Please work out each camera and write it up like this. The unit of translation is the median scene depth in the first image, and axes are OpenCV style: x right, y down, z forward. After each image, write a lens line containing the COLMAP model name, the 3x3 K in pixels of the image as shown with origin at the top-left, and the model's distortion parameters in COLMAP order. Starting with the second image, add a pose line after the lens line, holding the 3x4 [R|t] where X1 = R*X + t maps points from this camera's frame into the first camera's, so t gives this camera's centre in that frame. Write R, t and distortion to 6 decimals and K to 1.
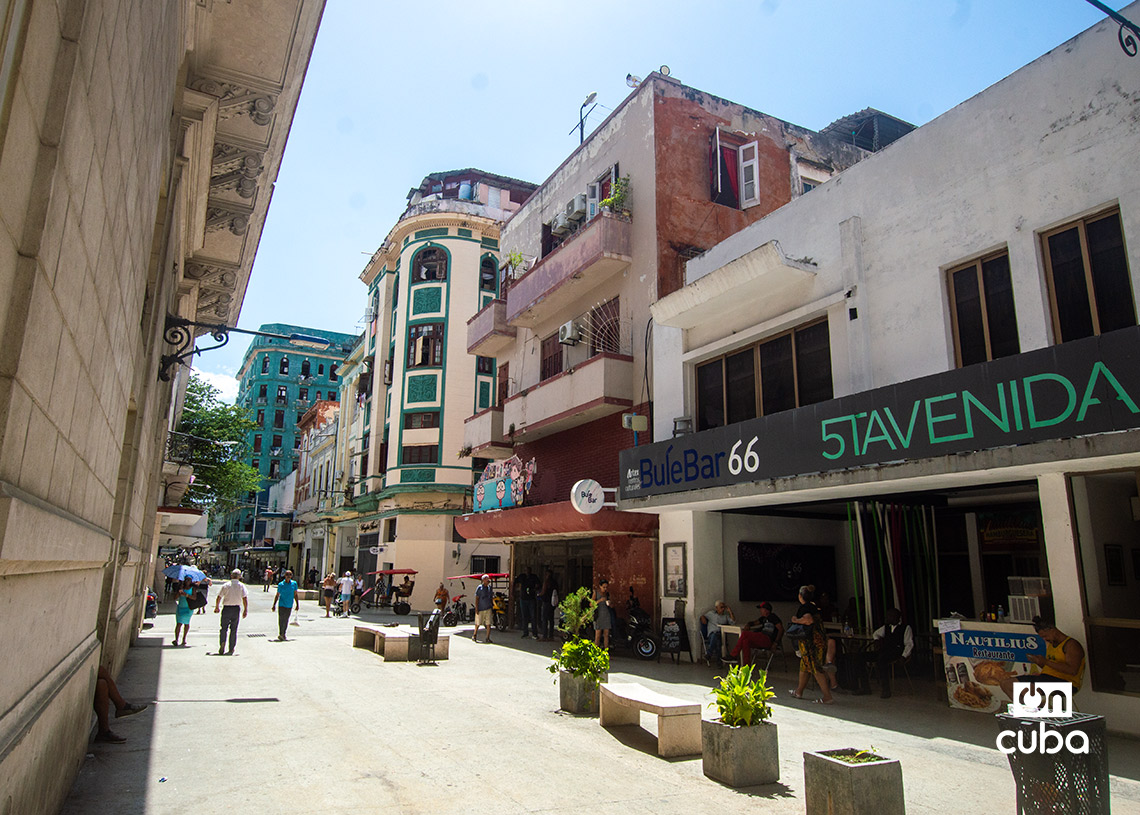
lens RADIAL K [[724.7, 0, 570.0], [0, 724.7, 407.5], [0, 0, 1]] dist [-0.004182, -0.000964]
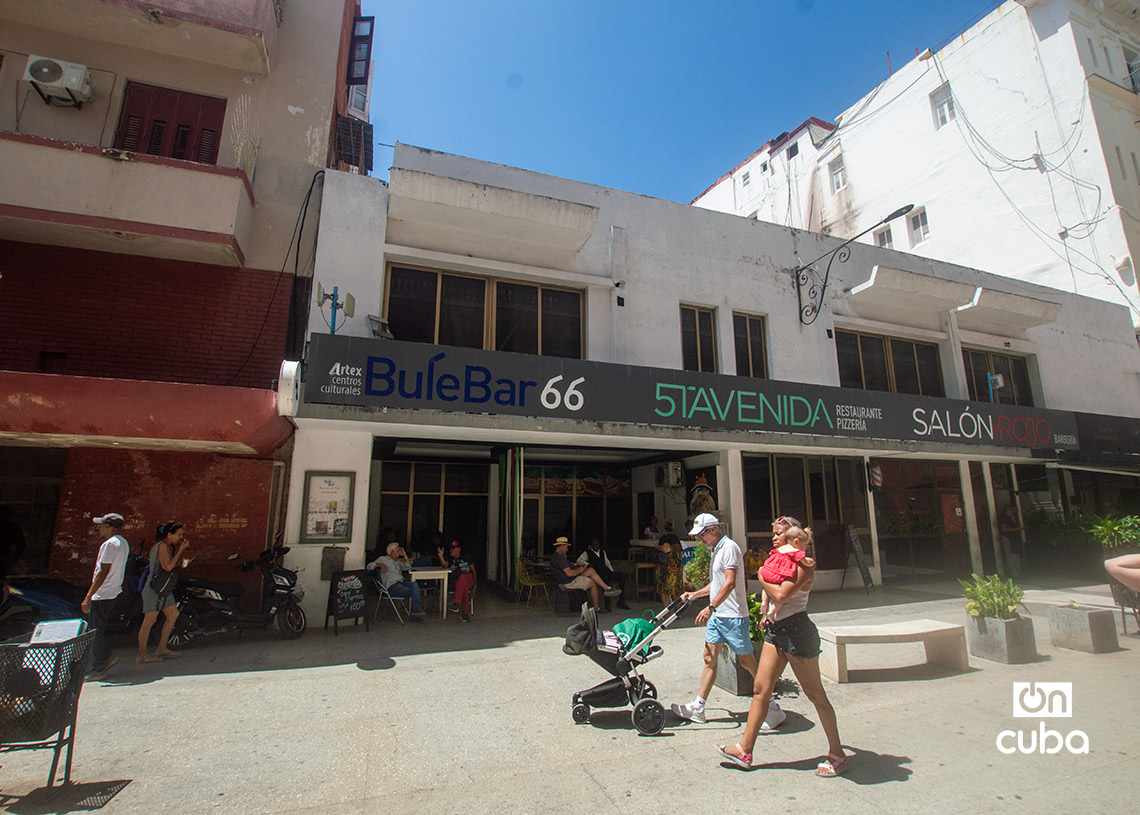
lens RADIAL K [[531.7, 0, 574.4], [0, 531.7, 406.2], [0, 0, 1]] dist [-0.022586, 0.000500]
pose [[0.161326, 0.185191, 0.969370, -0.451158], [-0.213072, 0.965606, -0.149012, 0.187875], [-0.963626, -0.182506, 0.195236, 0.832144]]
